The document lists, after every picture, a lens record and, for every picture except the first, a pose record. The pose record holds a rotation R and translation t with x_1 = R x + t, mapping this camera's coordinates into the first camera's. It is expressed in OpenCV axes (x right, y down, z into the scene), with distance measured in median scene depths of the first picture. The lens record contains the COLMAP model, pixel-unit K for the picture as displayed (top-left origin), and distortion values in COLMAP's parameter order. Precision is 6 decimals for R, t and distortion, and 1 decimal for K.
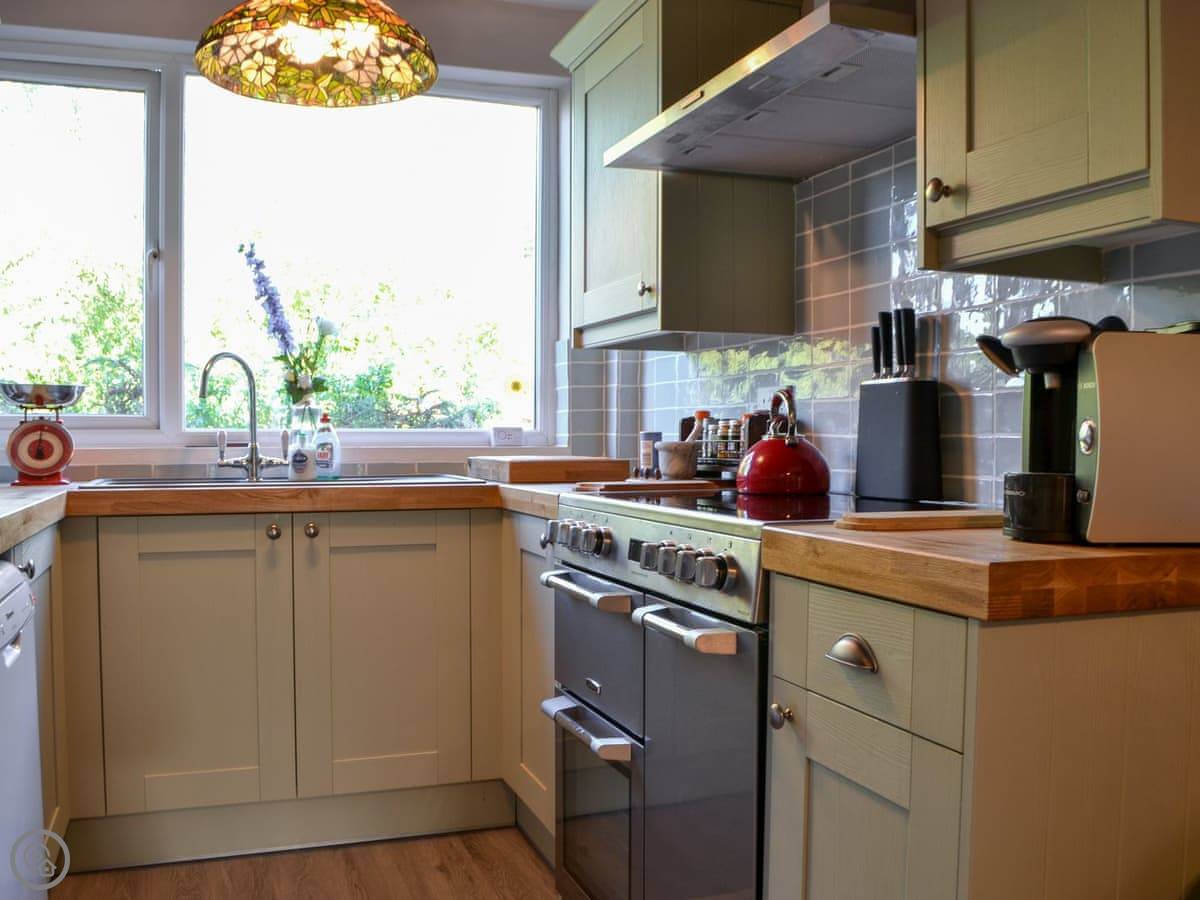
lens RADIAL K [[1110.0, 0, 583.7], [0, 1110.0, 472.1], [0, 0, 1]] dist [-0.078173, 0.000000]
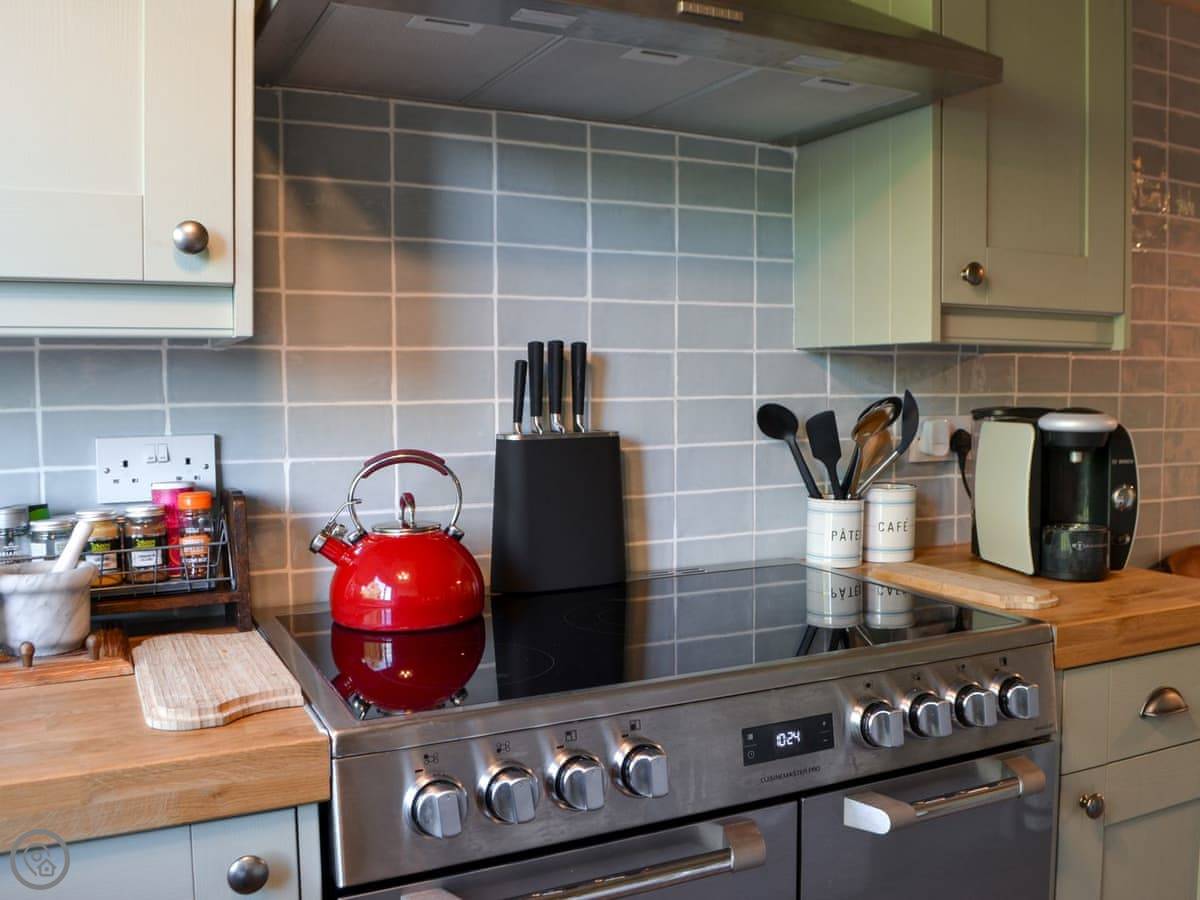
lens RADIAL K [[1110.0, 0, 632.4], [0, 1110.0, 444.0], [0, 0, 1]] dist [-0.078173, 0.000000]
pose [[-0.156715, -0.060685, 0.985778, -0.441578], [0.038795, 0.996962, 0.067541, -0.114509], [-0.986882, 0.048828, -0.153884, 0.969637]]
